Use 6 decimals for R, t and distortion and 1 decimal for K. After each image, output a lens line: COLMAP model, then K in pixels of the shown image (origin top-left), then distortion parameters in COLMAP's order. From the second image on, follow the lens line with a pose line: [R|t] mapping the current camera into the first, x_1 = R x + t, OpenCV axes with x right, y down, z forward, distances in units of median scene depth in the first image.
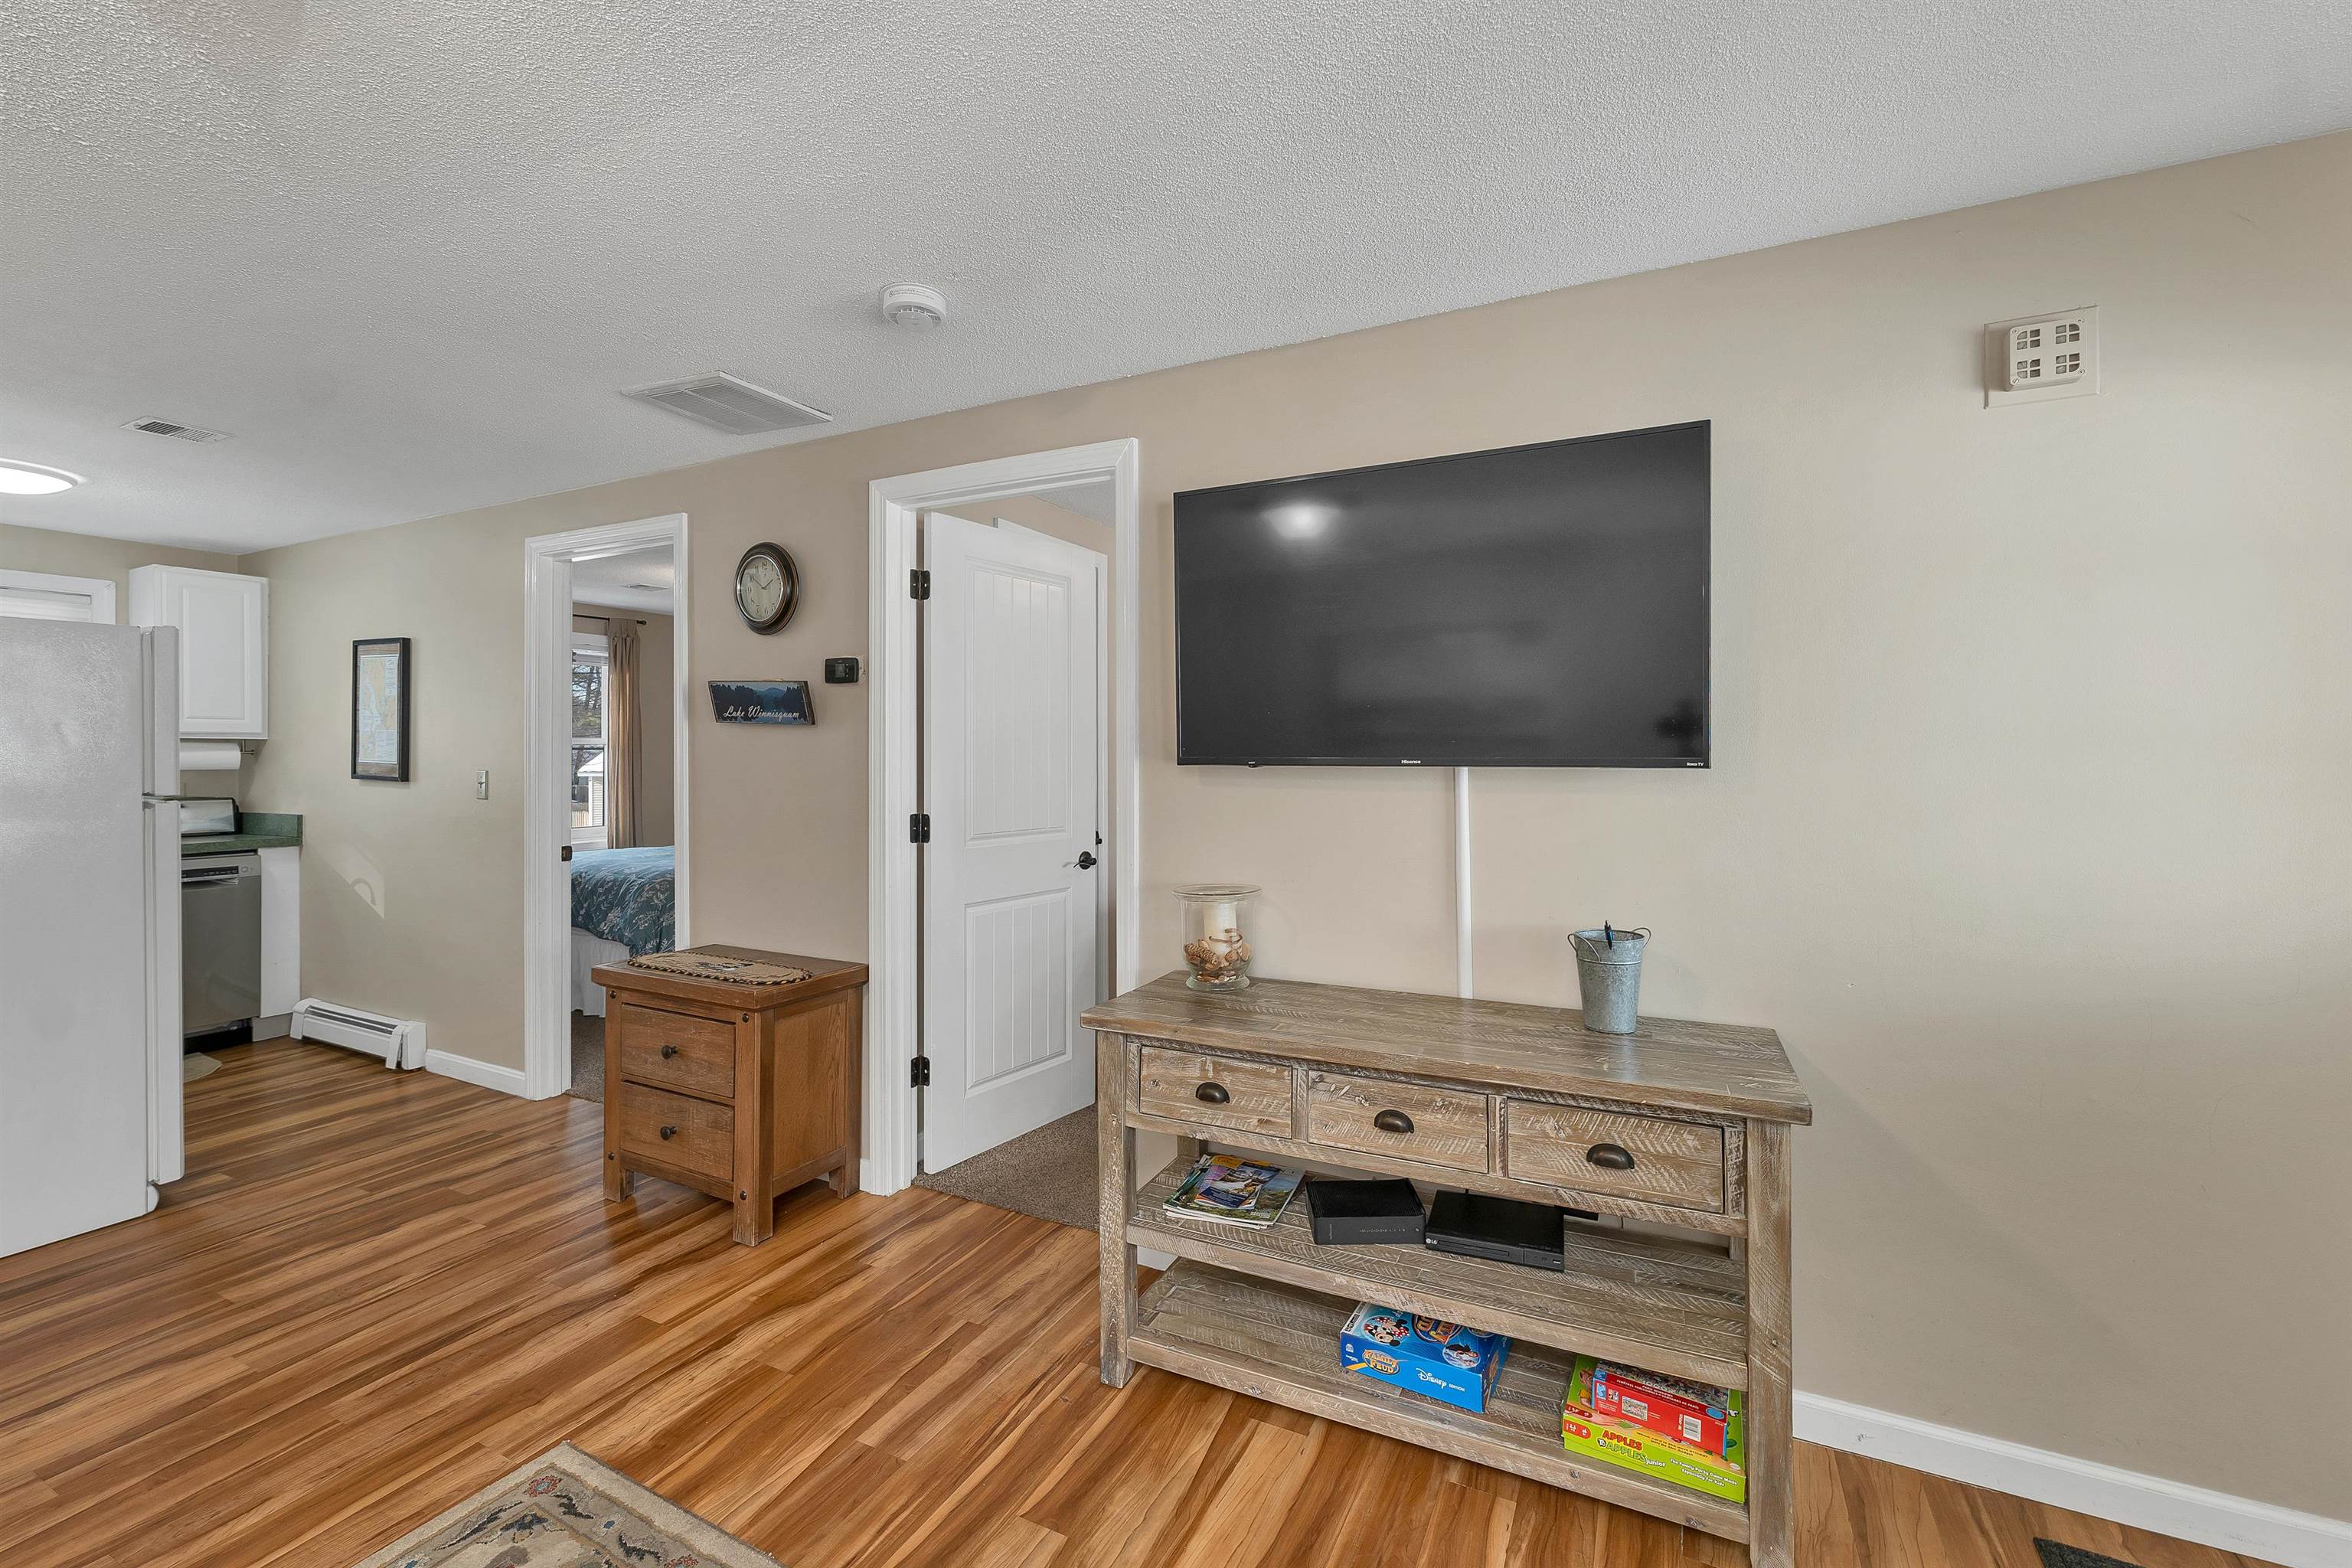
lens RADIAL K [[972.4, 0, 1196.1], [0, 972.4, 756.6], [0, 0, 1]] dist [0.001773, 0.000366]
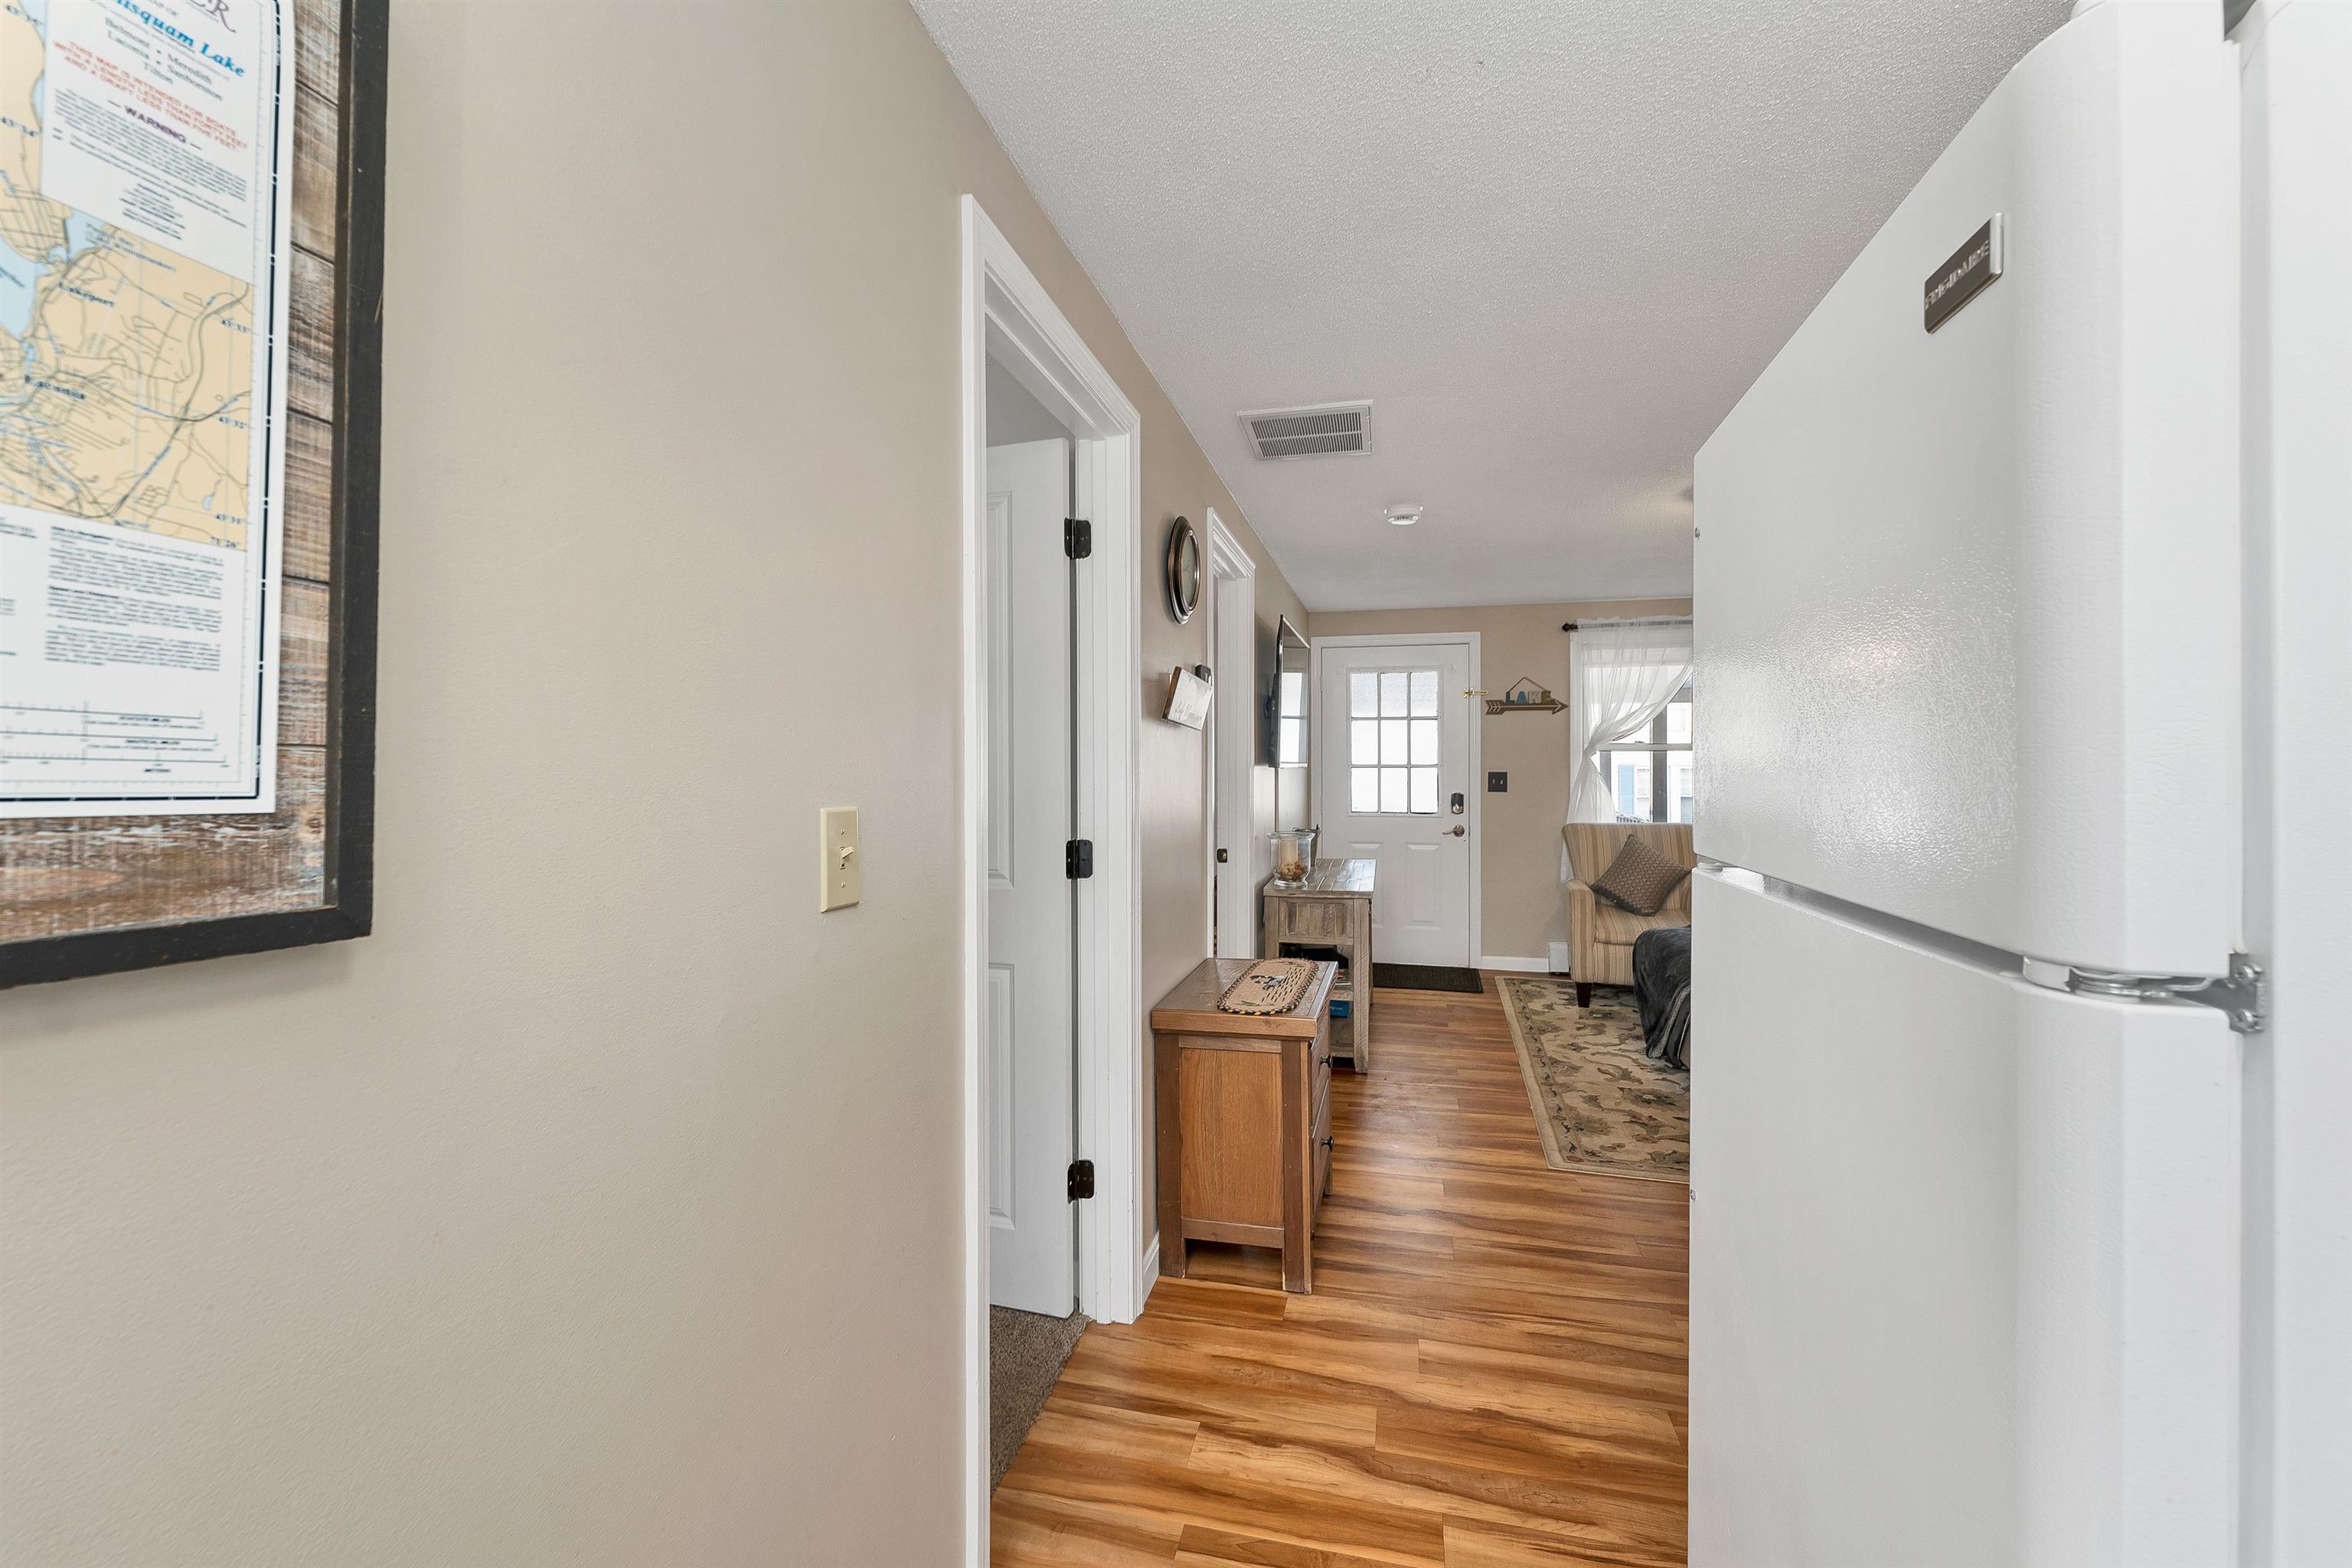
lens RADIAL K [[967.6, 0, 1173.3], [0, 967.6, 767.1], [0, 0, 1]] dist [0.000777, 0.000148]
pose [[-0.218390, -0.002342, 0.975859, -1.804938], [0.001198, 0.999996, 0.002668, 0.004104], [-0.975861, 0.001752, -0.218386, 1.688953]]
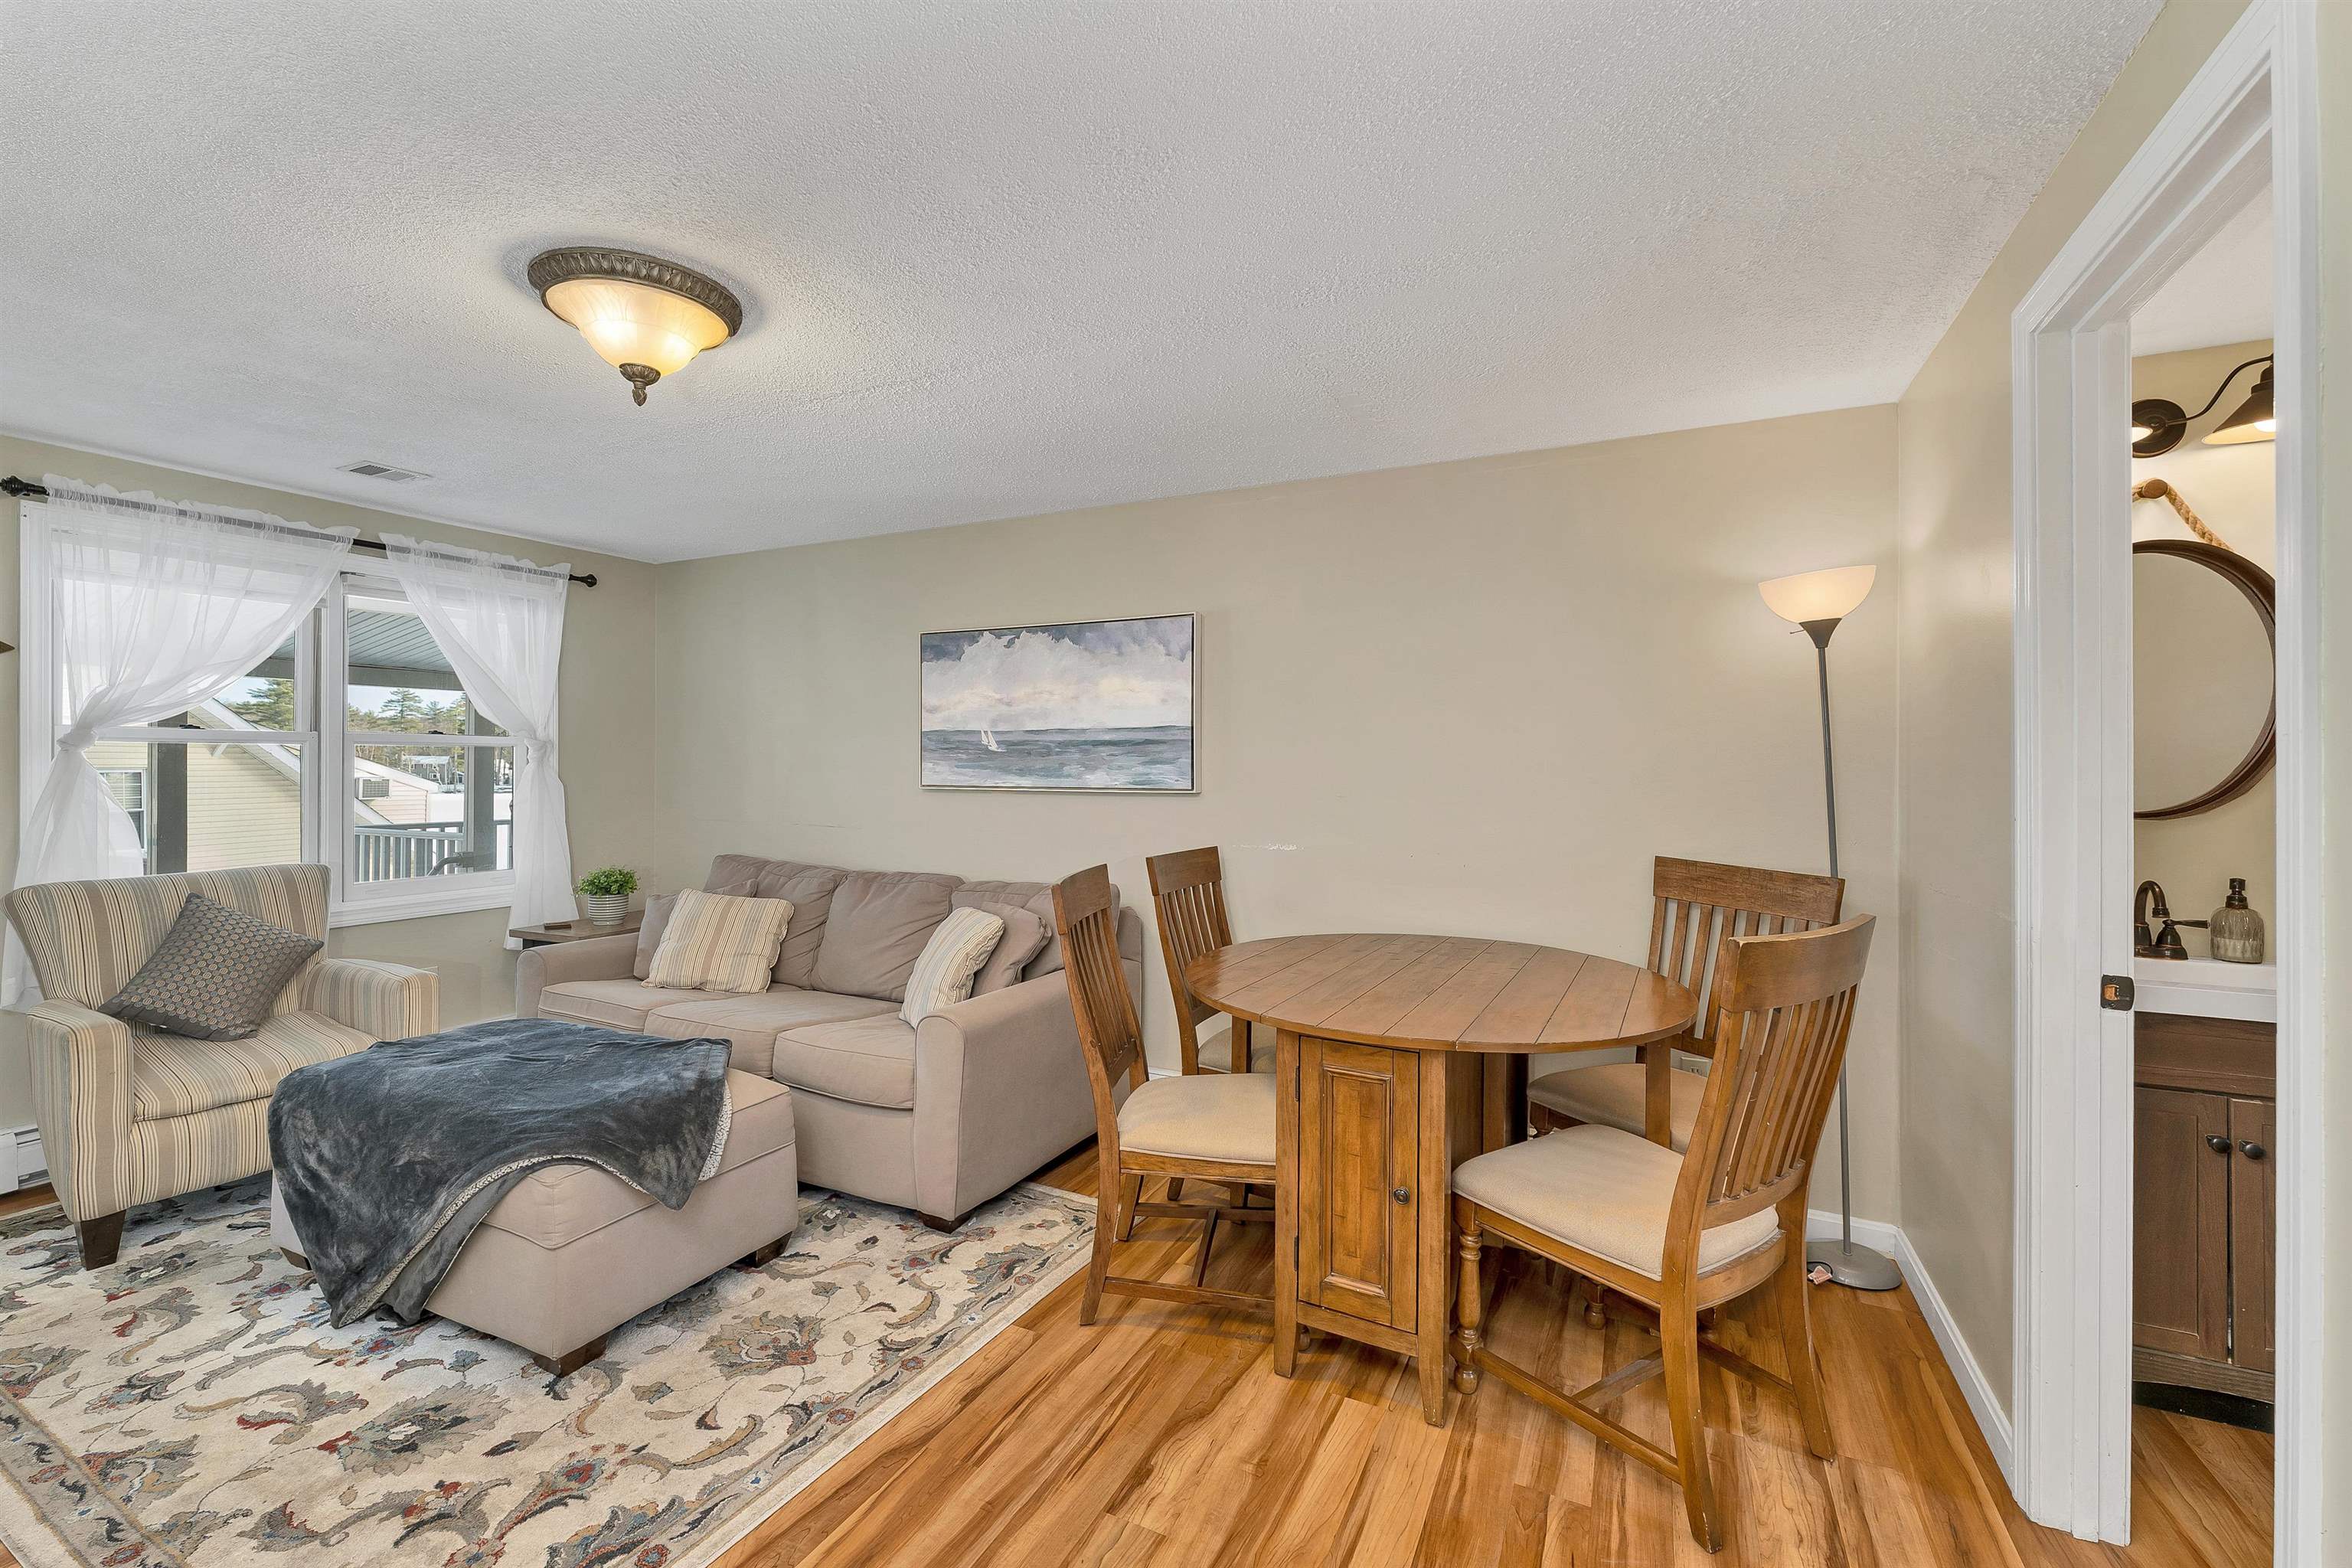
lens RADIAL K [[967.6, 0, 1173.3], [0, 967.6, 767.1], [0, 0, 1]] dist [0.000777, 0.000148]
pose [[-0.999997, -0.000572, 0.002291, -1.004506], [-0.000576, 0.999998, -0.001718, 0.006134], [-0.002290, -0.001719, -0.999996, 1.352000]]
